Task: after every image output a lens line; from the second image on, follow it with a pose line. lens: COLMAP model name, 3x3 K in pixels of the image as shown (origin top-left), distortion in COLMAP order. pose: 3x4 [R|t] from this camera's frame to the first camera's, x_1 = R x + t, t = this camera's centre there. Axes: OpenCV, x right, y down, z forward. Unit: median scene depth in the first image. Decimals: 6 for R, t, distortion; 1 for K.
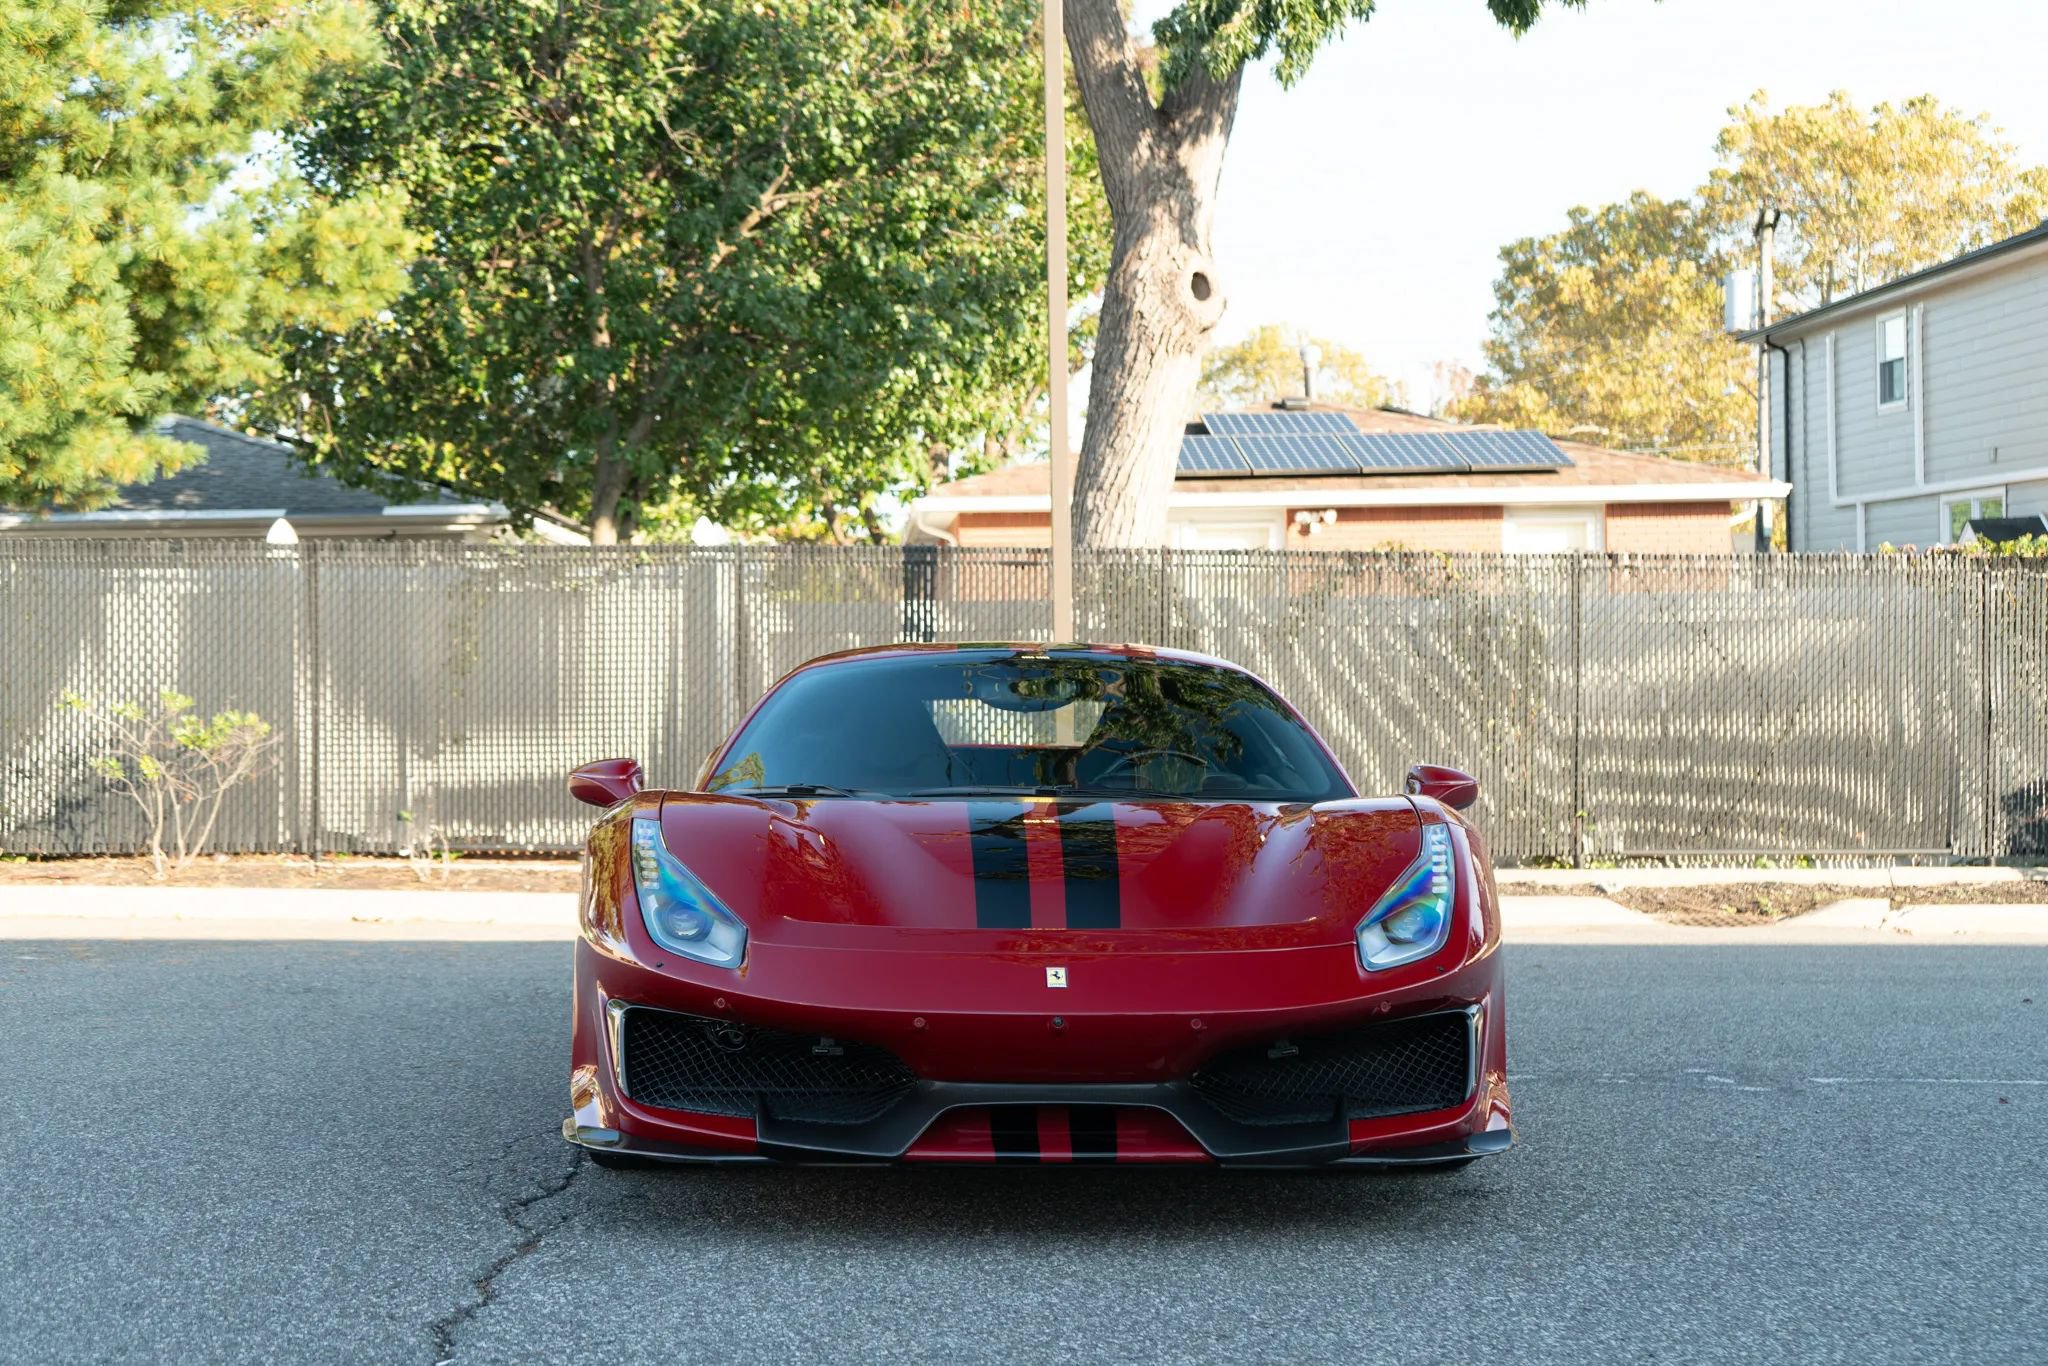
lens RADIAL K [[2707.7, 0, 1024.0], [0, 2707.7, 683.0], [0, 0, 1]] dist [0.016498, 0.061639]
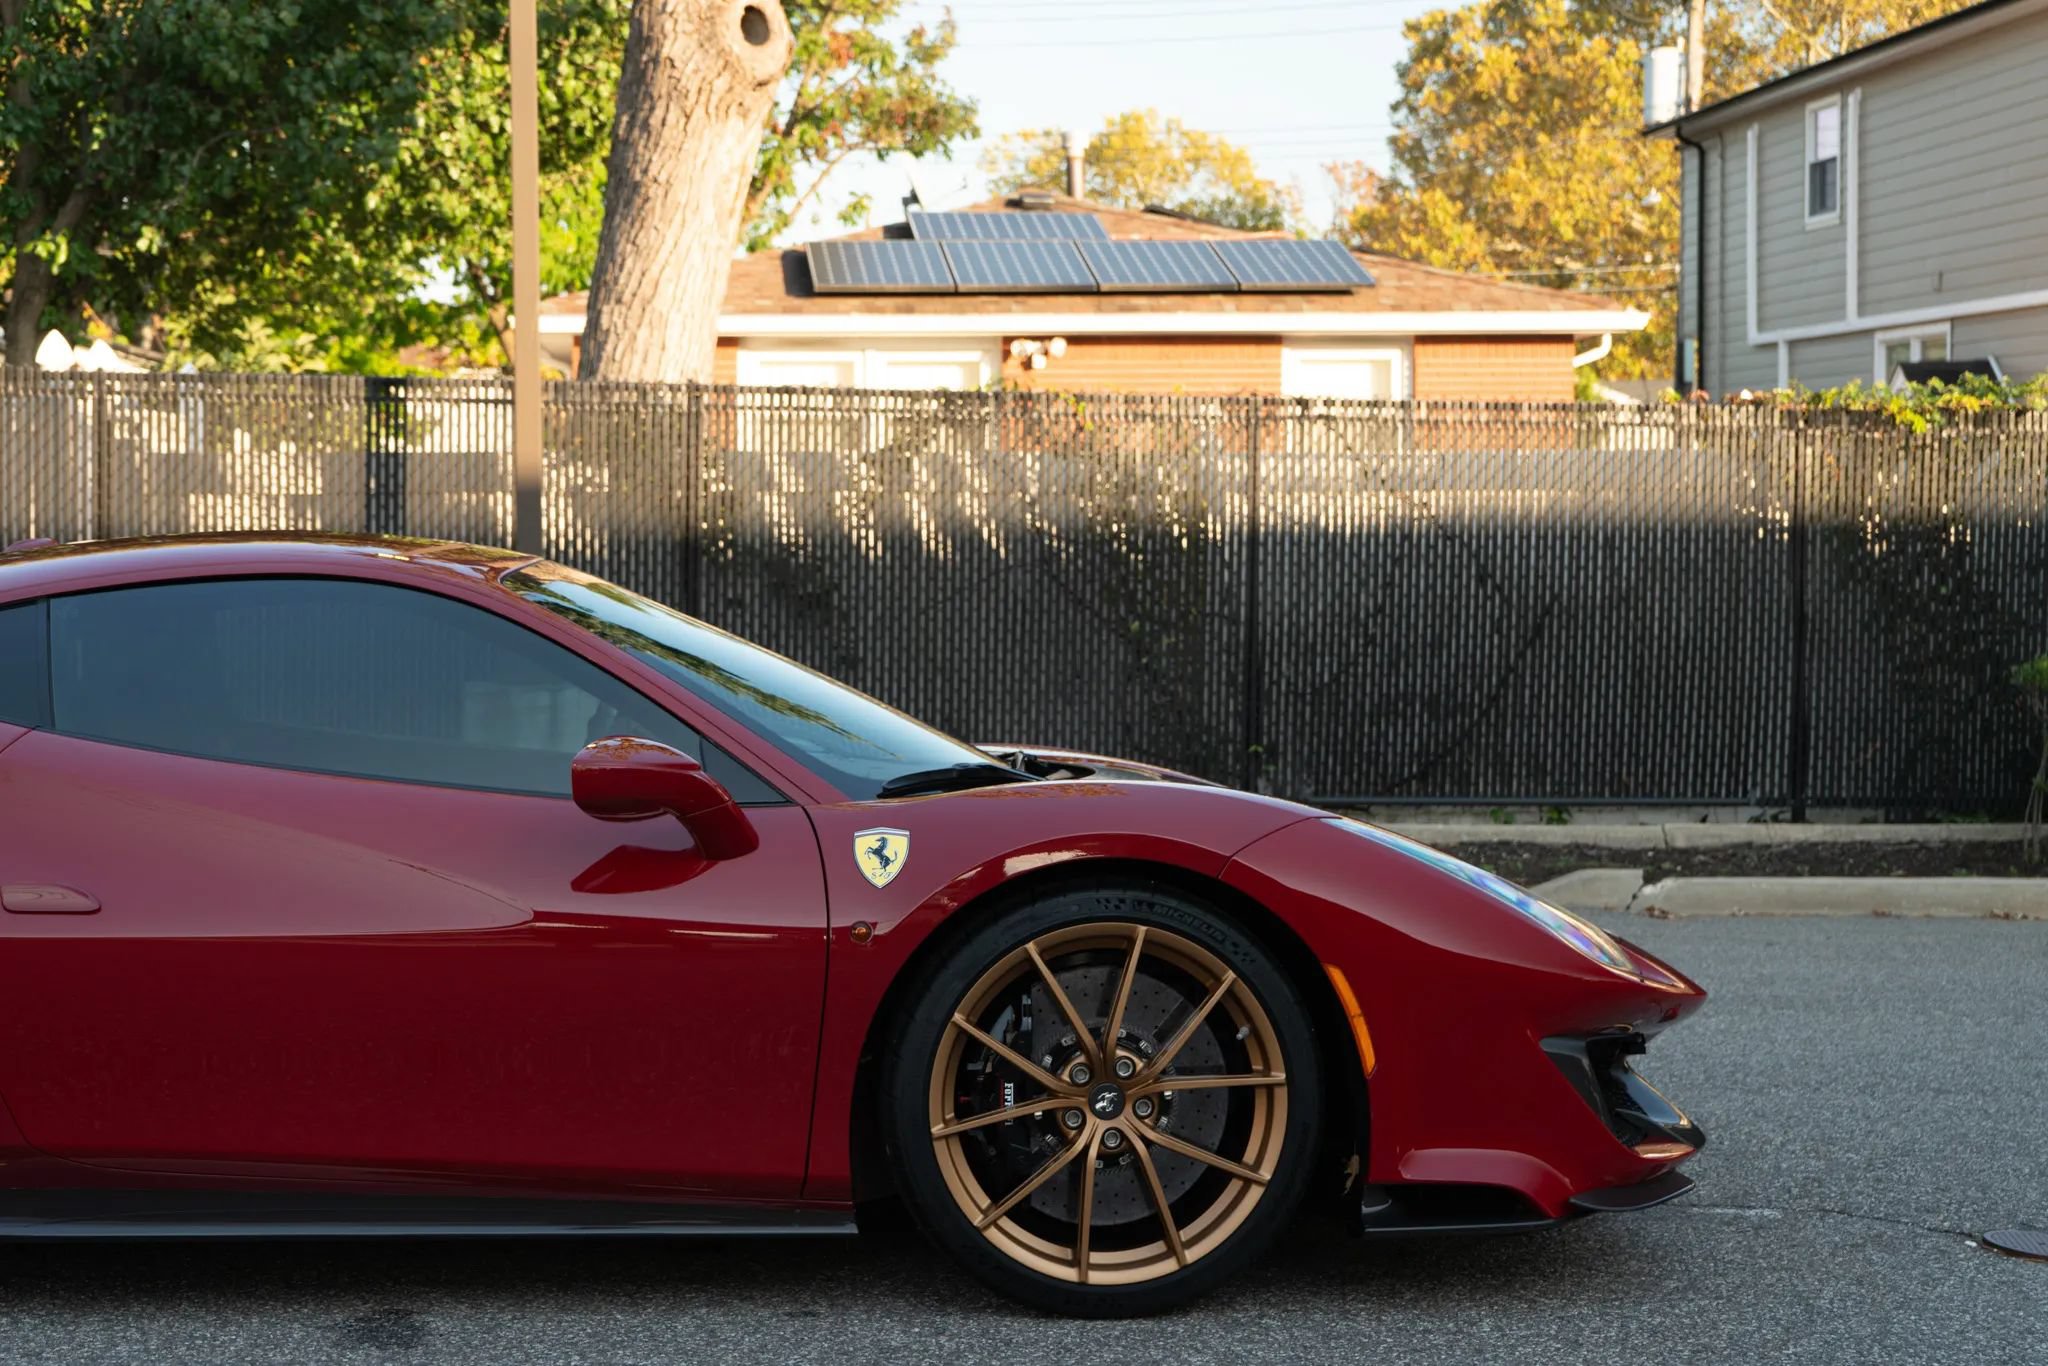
lens RADIAL K [[3314.3, 0, 985.3], [0, 3314.3, 677.4], [0, 0, 1]] dist [0.022775, 0.103226]
pose [[0.999009, 0.009503, 0.043485, 0.090681], [-0.011130, 0.999241, 0.037327, -0.004345], [-0.043097, -0.037774, 0.998357, 0.094802]]
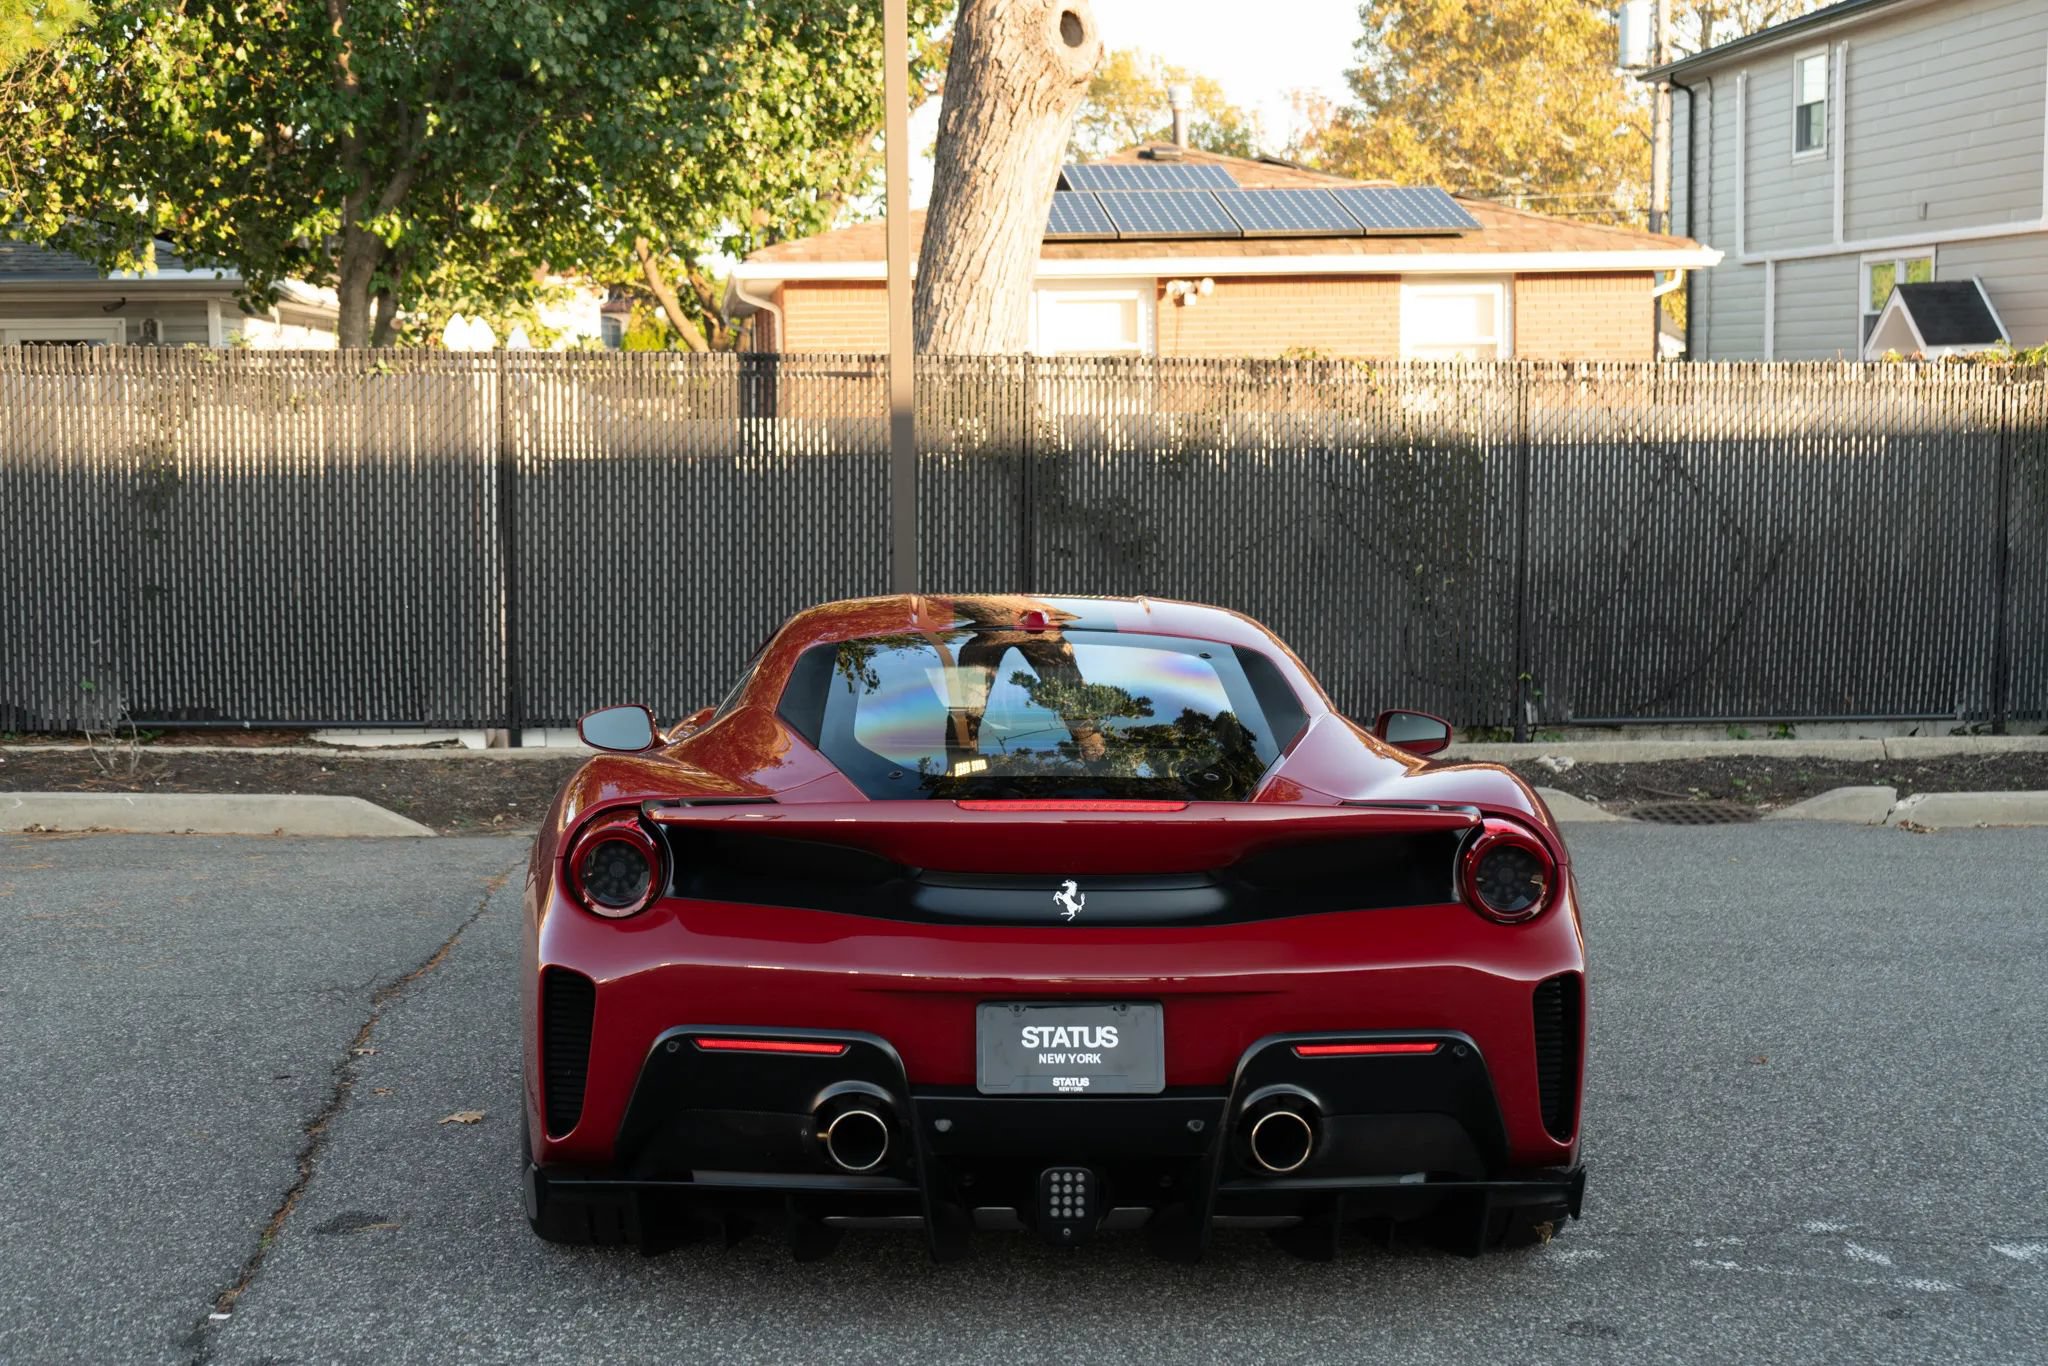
lens RADIAL K [[2805.8, 0, 1019.2], [0, 2805.8, 687.0], [0, 0, 1]] dist [0.018856, 0.058087]
pose [[0.998467, -0.003446, 0.055250, 0.002264], [-0.001672, 0.995728, 0.092325, -0.027655], [-0.055332, -0.092276, 0.994195, 0.145717]]
